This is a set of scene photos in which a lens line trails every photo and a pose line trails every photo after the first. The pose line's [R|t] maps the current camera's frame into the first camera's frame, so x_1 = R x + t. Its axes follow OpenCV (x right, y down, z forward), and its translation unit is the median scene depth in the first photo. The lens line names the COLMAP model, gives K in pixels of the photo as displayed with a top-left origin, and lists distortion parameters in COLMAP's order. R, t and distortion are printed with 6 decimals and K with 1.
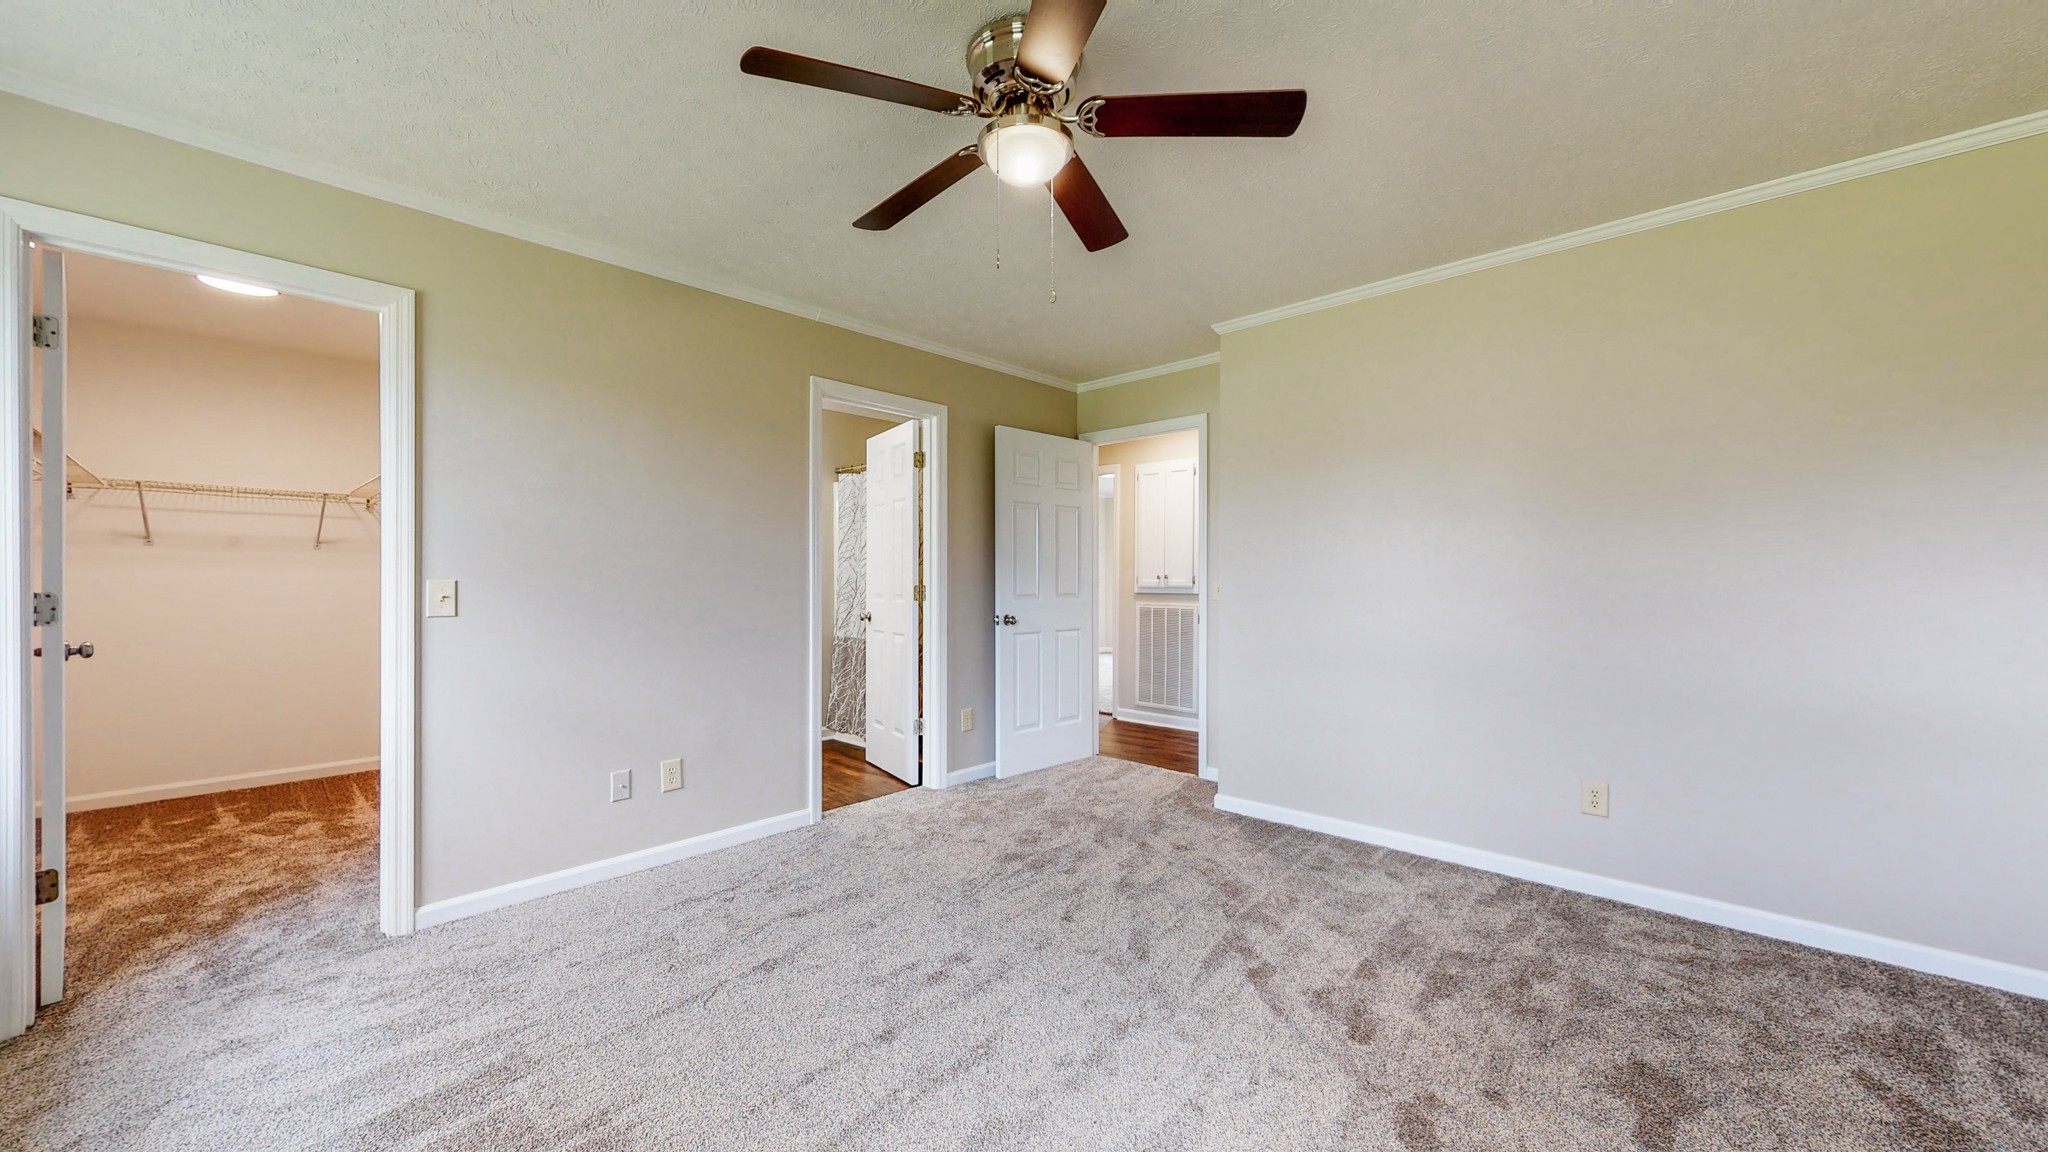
lens RADIAL K [[765.8, 0, 1024.0], [0, 765.8, 576.0], [0, 0, 1]] dist [-0.000405, -0.000112]
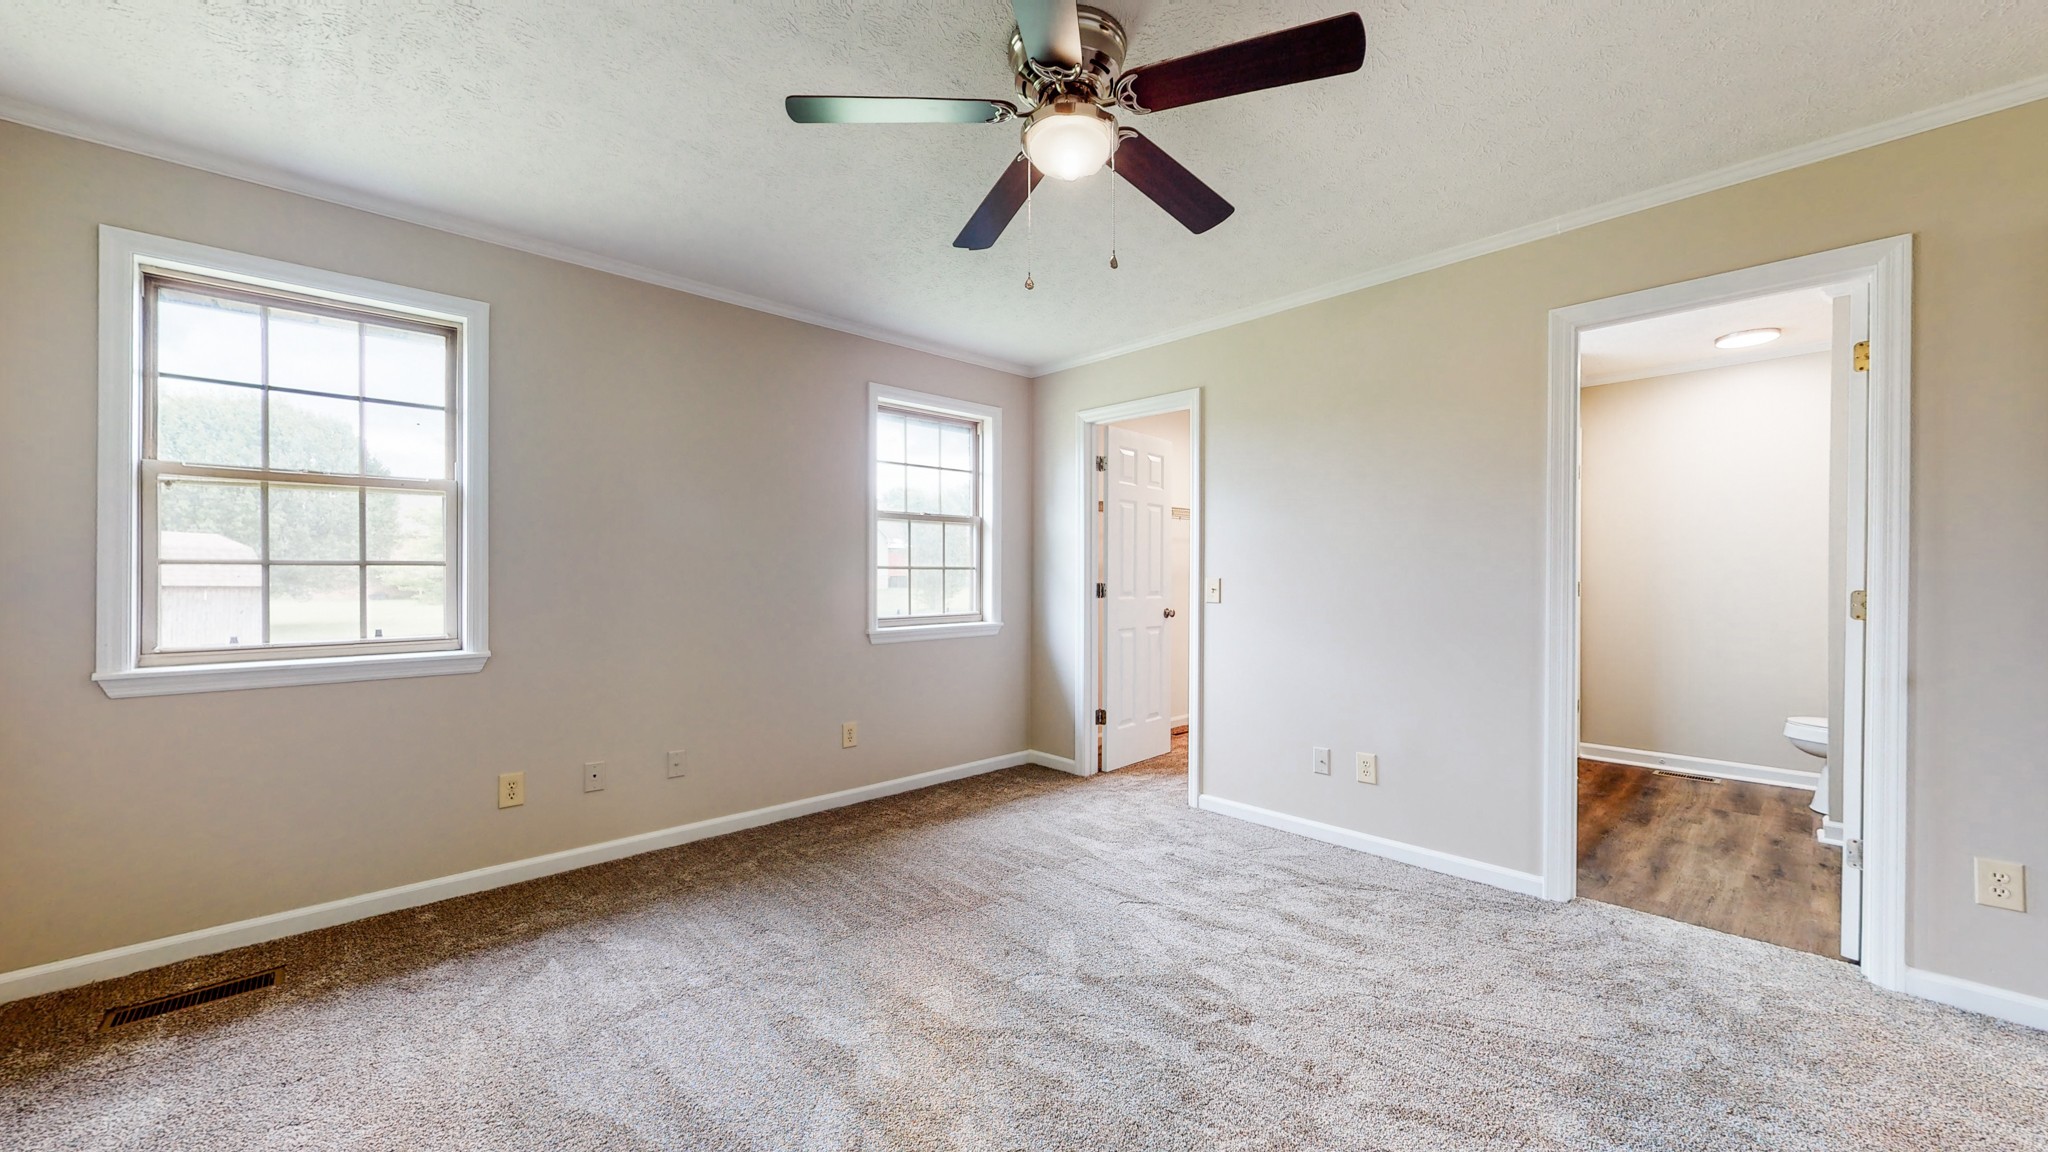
lens RADIAL K [[750.4, 0, 1024.0], [0, 750.4, 576.0], [0, 0, 1]] dist [0.000036, -0.000068]
pose [[-0.073715, -0.004963, -0.997267, 0.713364], [-0.004316, 0.999980, -0.004657, 0.010999], [0.997270, 0.003961, -0.073735, 0.755960]]
